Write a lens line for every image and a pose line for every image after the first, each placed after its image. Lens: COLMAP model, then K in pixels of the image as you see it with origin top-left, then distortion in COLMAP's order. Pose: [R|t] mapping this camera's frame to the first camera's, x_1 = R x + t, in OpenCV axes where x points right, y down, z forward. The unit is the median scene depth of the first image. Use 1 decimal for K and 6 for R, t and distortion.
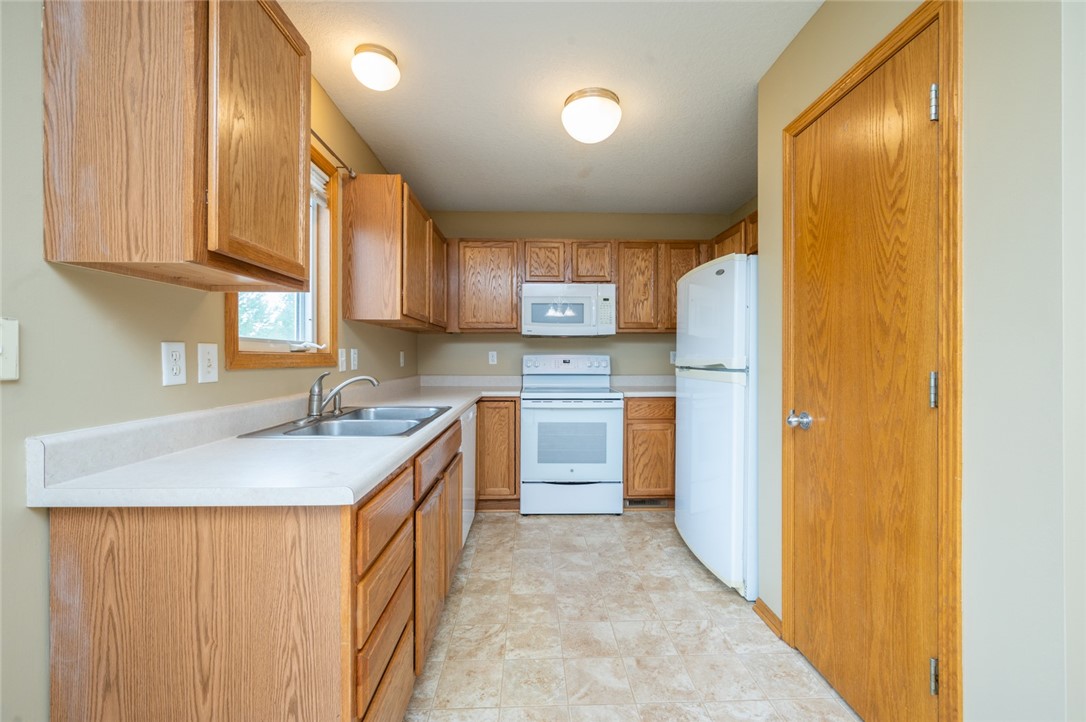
lens RADIAL K [[434.6, 0, 551.1], [0, 434.6, 359.5], [0, 0, 1]] dist [0.001242, -0.000024]
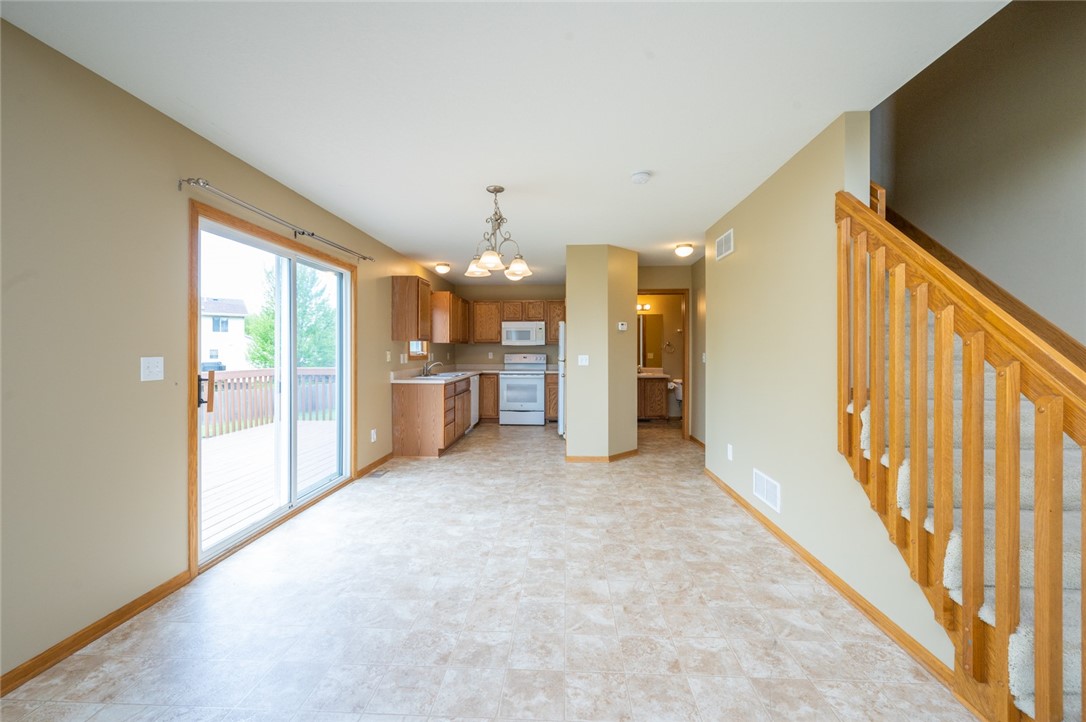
lens RADIAL K [[434.6, 0, 544.5], [0, 434.6, 353.0], [0, 0, 1]] dist [0.001242, -0.000024]
pose [[0.995212, -0.000350, -0.097740, 0.385382], [0.000235, 0.999999, -0.001186, -0.015830], [0.097741, 0.001158, 0.995211, -1.237477]]
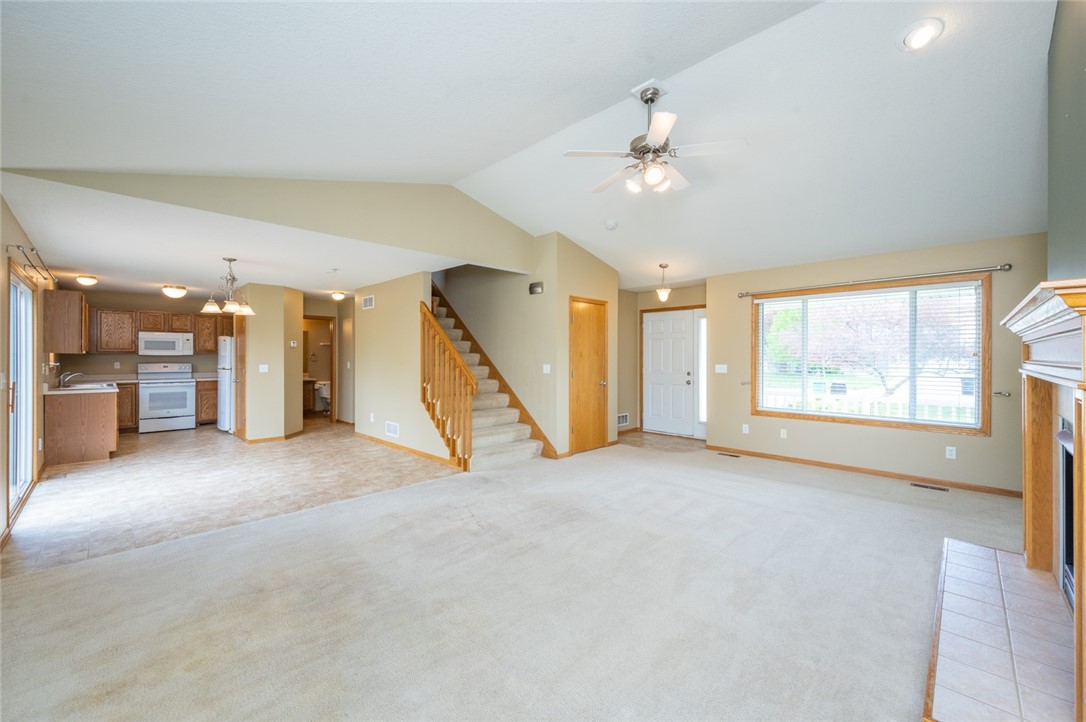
lens RADIAL K [[434.6, 0, 542.1], [0, 434.6, 356.5], [0, 0, 1]] dist [0.001242, -0.000024]
pose [[0.737188, 0.000442, 0.675688, -0.052634], [0.002336, 0.999992, -0.003203, -0.039642], [-0.675684, 0.003939, 0.737181, -2.148576]]
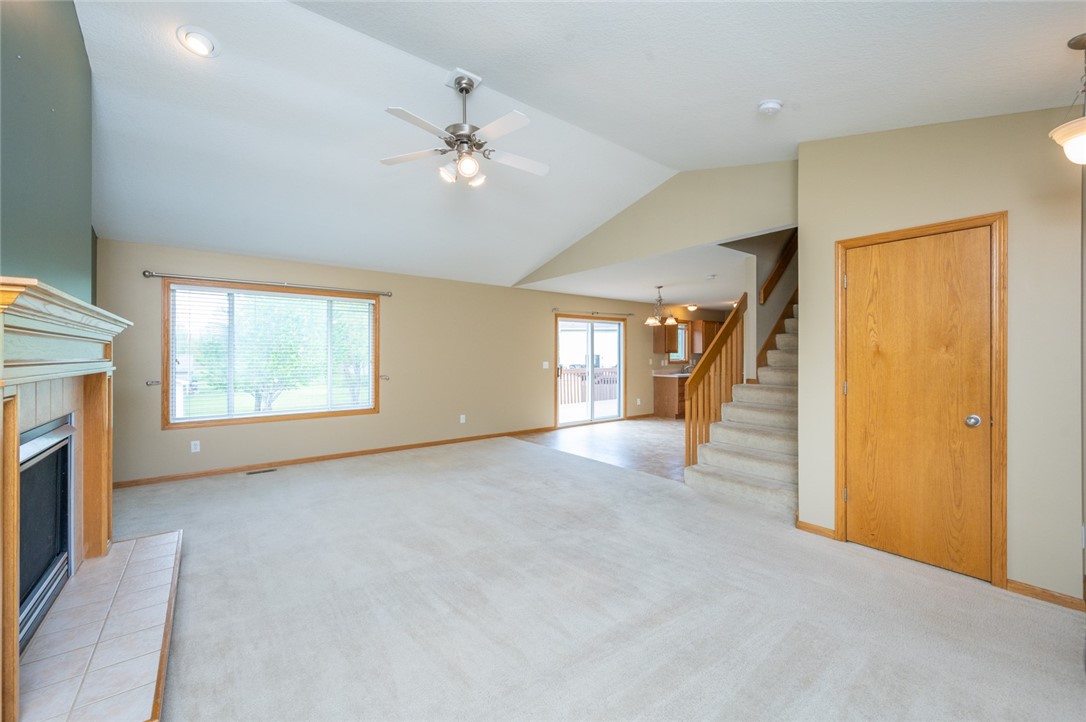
lens RADIAL K [[434.6, 0, 550.9], [0, 434.6, 356.4], [0, 0, 1]] dist [0.001242, -0.000024]
pose [[0.580683, -0.000941, -0.814129, 1.646604], [-0.001755, 0.999996, -0.002407, -0.033389], [0.814128, 0.002826, 0.580679, -1.968874]]
